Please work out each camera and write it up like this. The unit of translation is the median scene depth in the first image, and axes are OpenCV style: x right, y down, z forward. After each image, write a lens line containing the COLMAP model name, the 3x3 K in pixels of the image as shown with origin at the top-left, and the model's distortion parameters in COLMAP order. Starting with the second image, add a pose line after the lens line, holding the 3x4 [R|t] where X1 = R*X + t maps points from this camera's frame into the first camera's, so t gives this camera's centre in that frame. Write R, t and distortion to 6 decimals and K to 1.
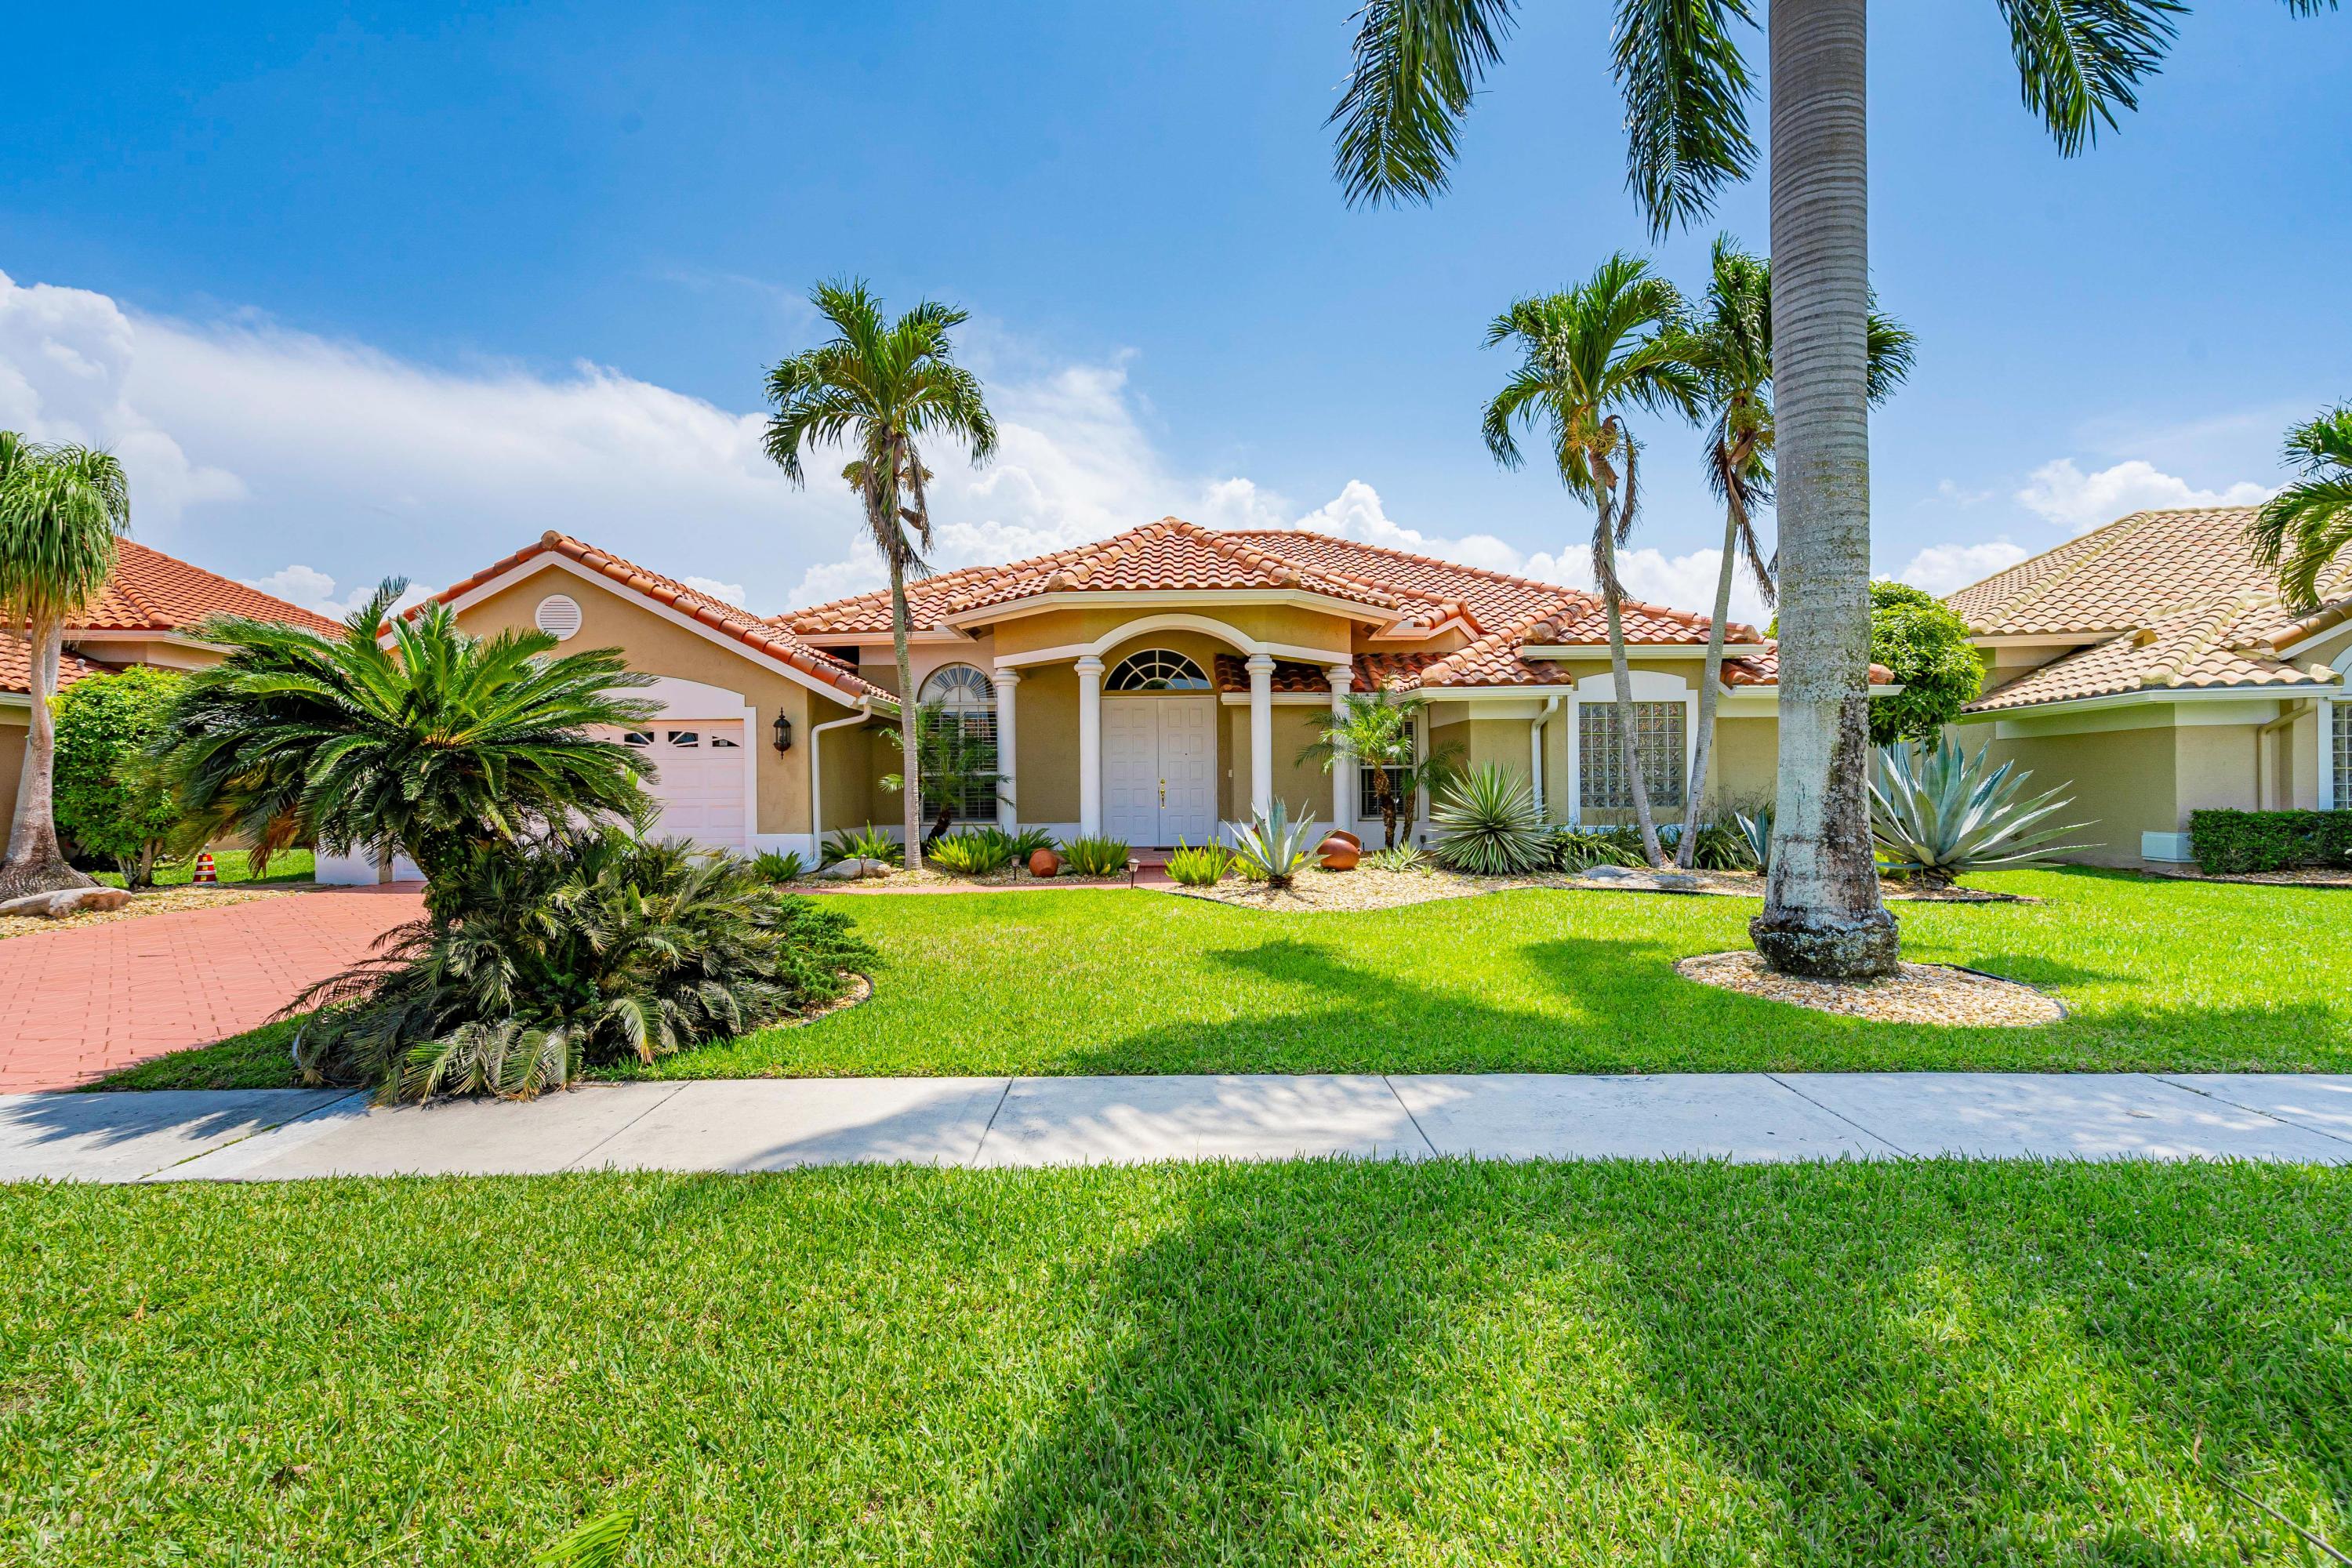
lens RADIAL K [[1072.8, 0, 1177.2], [0, 1072.8, 790.6], [0, 0, 1]] dist [-0.001617, 0.004004]
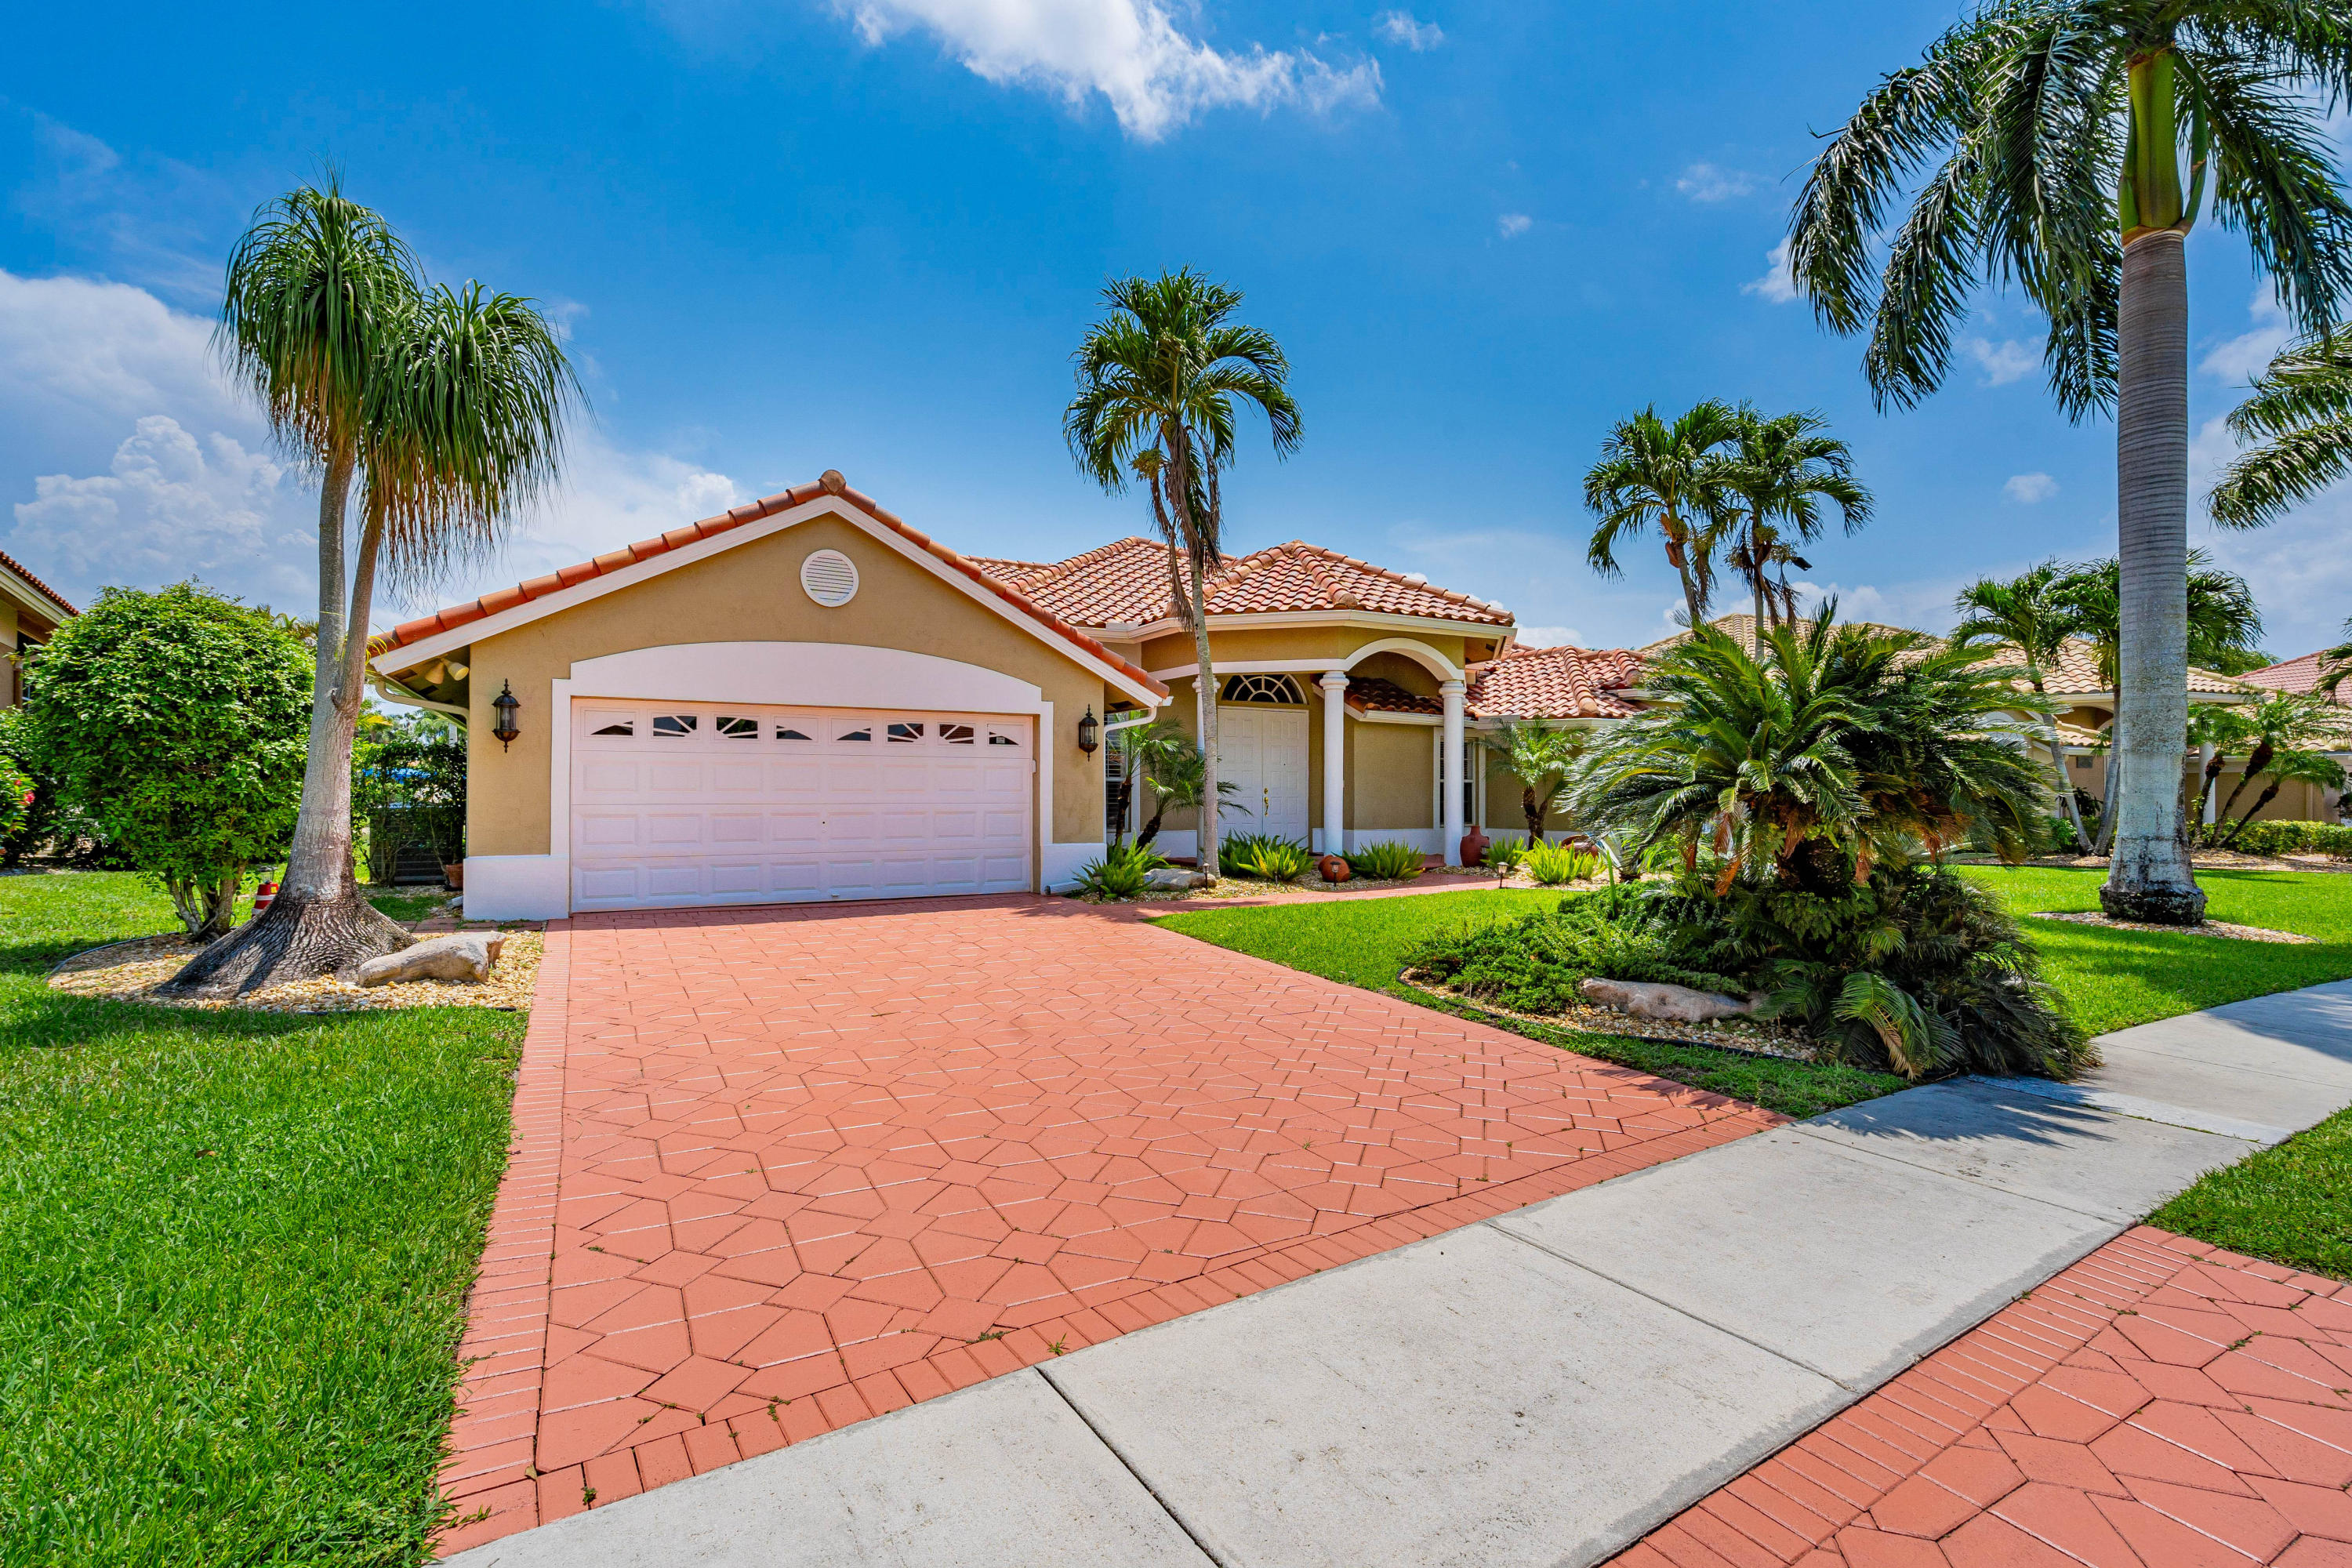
lens RADIAL K [[1072.8, 0, 1173.3], [0, 1072.8, 780.4], [0, 0, 1]] dist [-0.001617, 0.004004]
pose [[0.867166, 0.020158, 0.497611, -0.755755], [-0.012234, 0.999741, -0.019180, 0.003780], [-0.497868, 0.010545, 0.867188, 0.173347]]
